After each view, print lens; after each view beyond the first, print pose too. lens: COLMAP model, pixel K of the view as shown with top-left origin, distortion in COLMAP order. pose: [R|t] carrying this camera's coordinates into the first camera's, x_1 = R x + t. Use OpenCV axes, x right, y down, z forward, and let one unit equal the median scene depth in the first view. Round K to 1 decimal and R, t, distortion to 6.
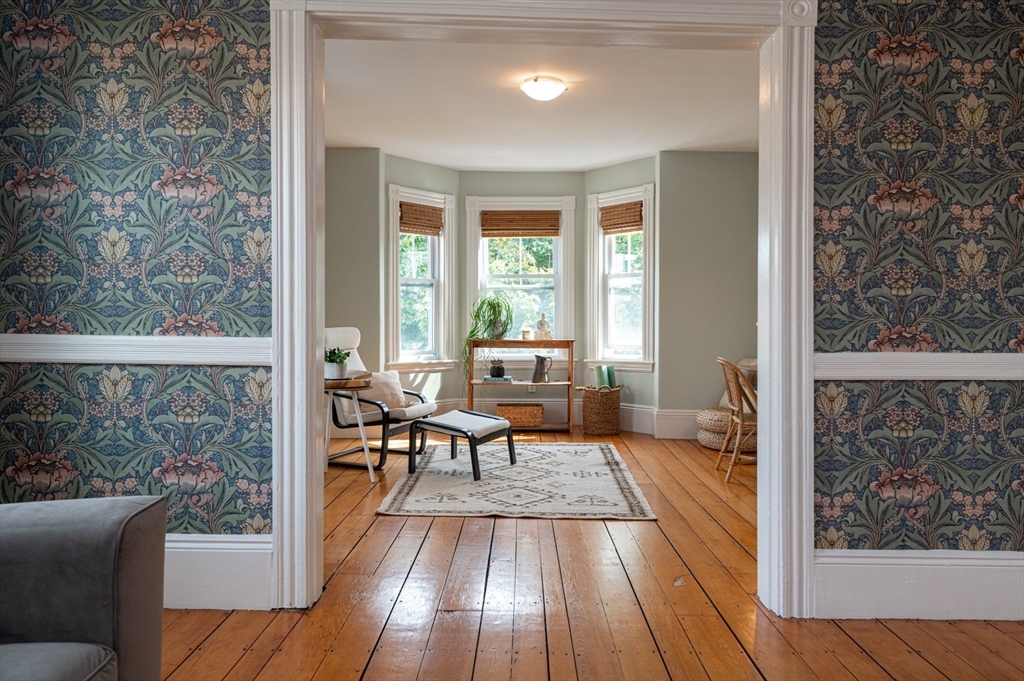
lens RADIAL K [[756.6, 0, 519.1], [0, 756.6, 331.0], [0, 0, 1]] dist [0.012870, 0.002344]
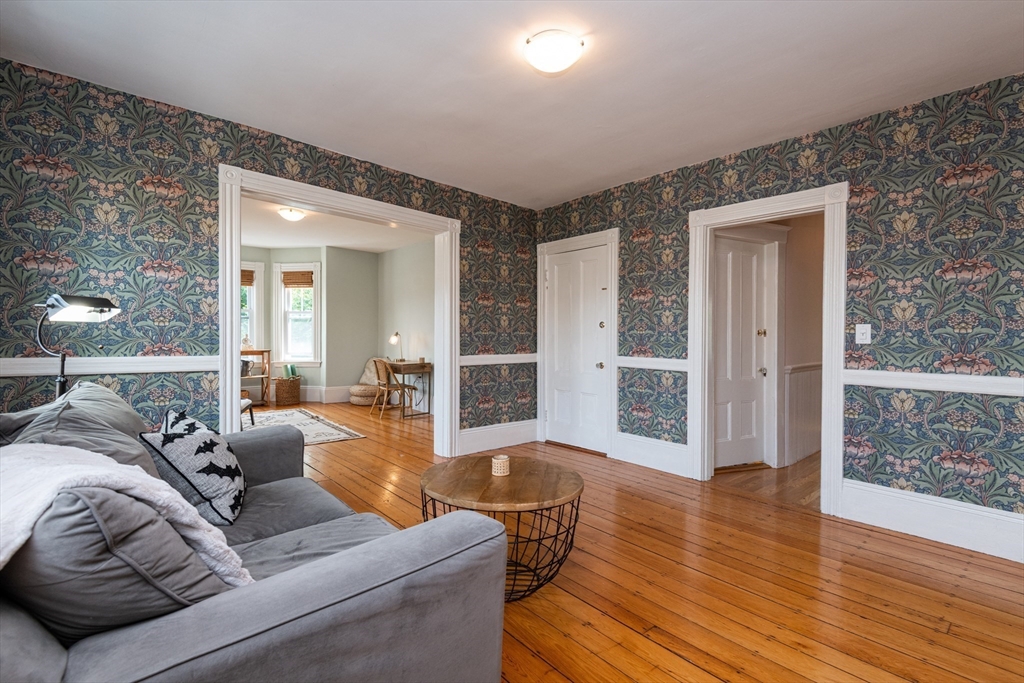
lens RADIAL K [[463.5, 0, 509.3], [0, 463.5, 339.8], [0, 0, 1]] dist [0.012224, -0.009335]
pose [[0.759269, -0.005171, 0.650756, -0.219265], [0.004660, 0.999986, 0.002510, -0.012451], [-0.650760, 0.001127, 0.759283, -0.141714]]
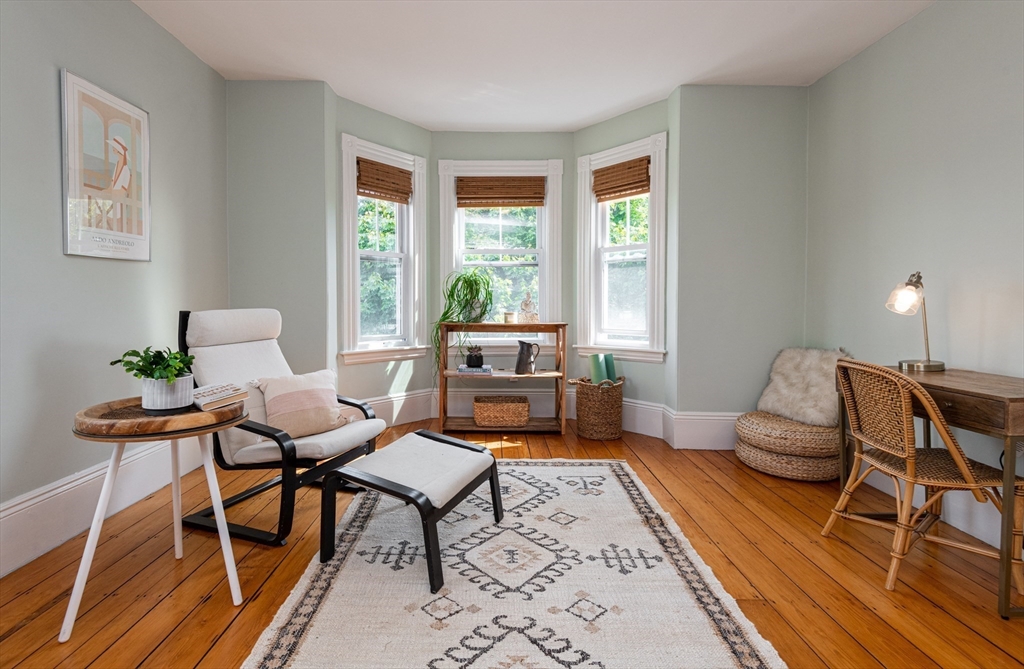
lens RADIAL K [[489.0, 0, 493.4], [0, 489.0, 314.1], [0, 0, 1]] dist [0.015830, -0.005033]
pose [[0.999971, -0.000474, 0.007641, -0.013925], [0.000426, 0.999980, 0.006346, -0.002493], [-0.007644, -0.006342, 0.999951, 0.518053]]
